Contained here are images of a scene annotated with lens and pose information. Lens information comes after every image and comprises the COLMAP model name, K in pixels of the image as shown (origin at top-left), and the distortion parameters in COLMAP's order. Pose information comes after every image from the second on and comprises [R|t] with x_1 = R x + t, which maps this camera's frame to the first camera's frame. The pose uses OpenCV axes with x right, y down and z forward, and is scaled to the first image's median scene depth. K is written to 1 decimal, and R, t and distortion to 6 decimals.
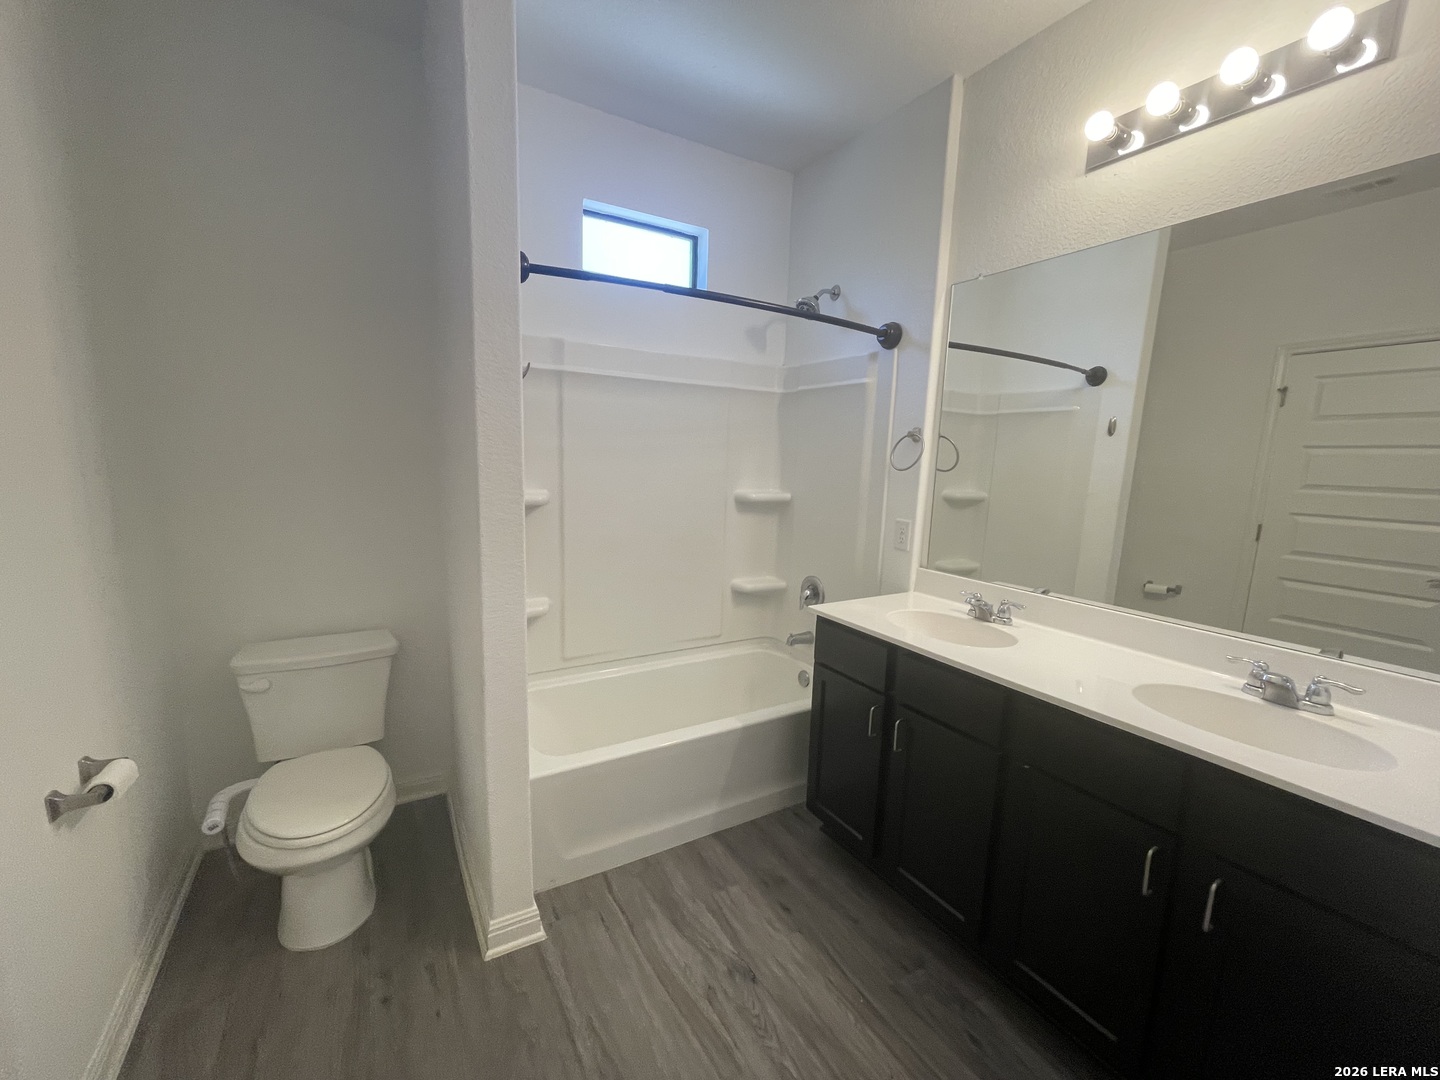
lens RADIAL K [[584.7, 0, 719.3], [0, 584.7, 544.4], [0, 0, 1]] dist [-0.001409, 0.000342]
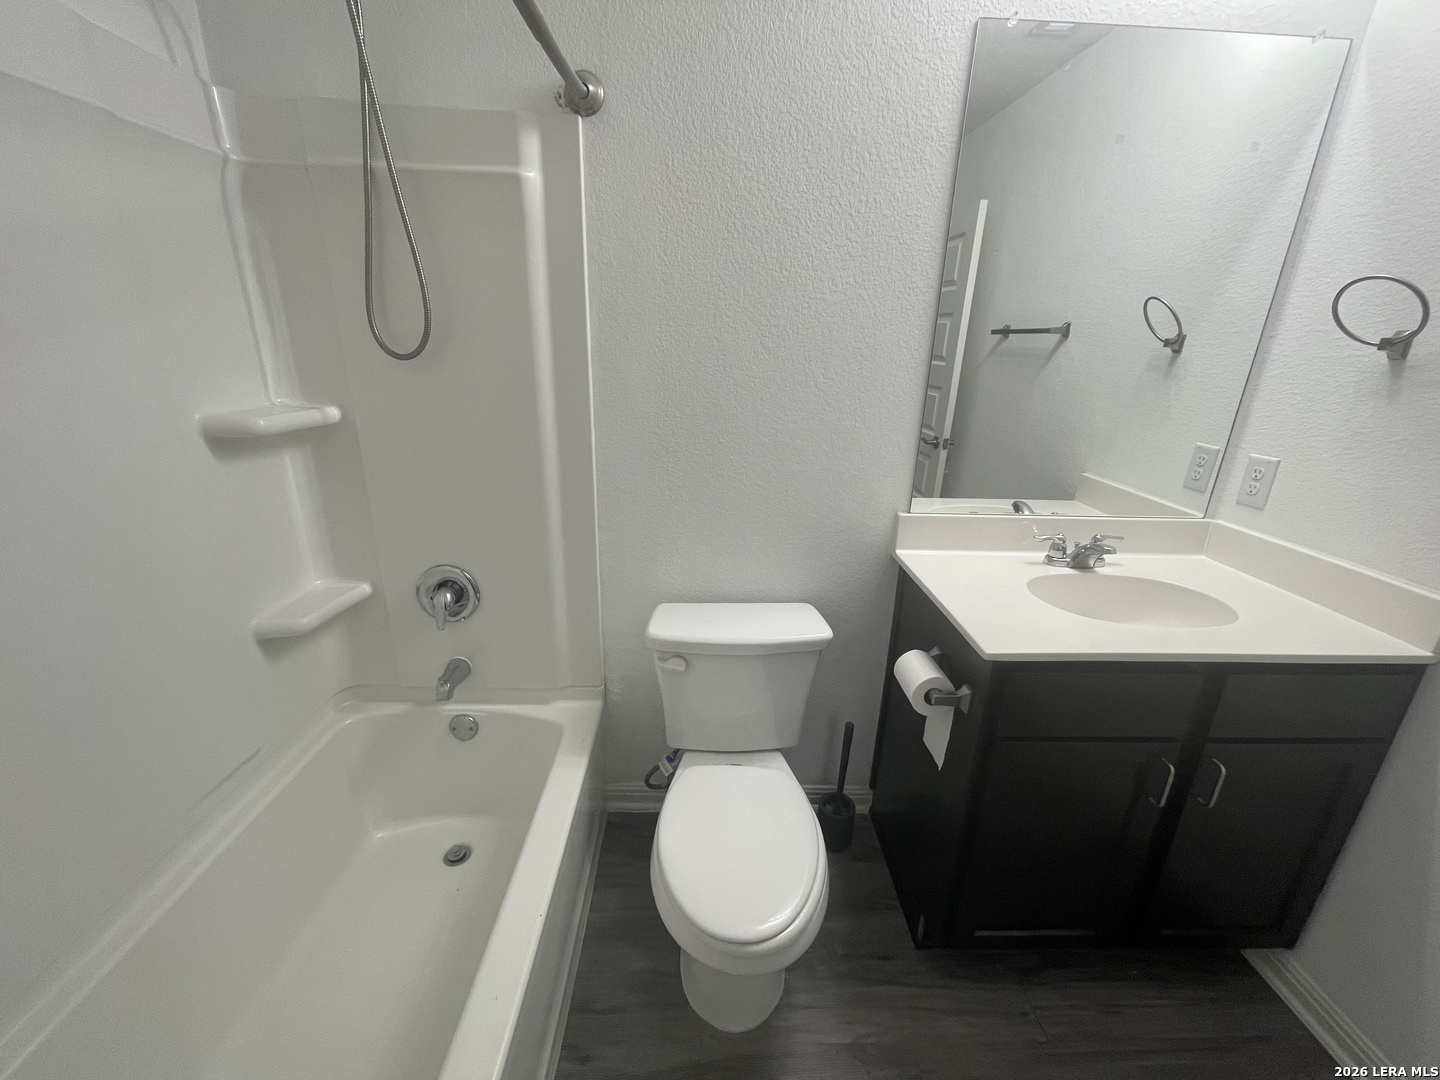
lens RADIAL K [[584.7, 0, 719.3], [0, 584.7, 544.4], [0, 0, 1]] dist [-0.001409, 0.000342]
pose [[0.509417, -0.287667, 0.811013, -0.173342], [0.113585, 0.956701, 0.267997, -0.086252], [-0.852991, -0.044403, 0.520034, 0.567913]]
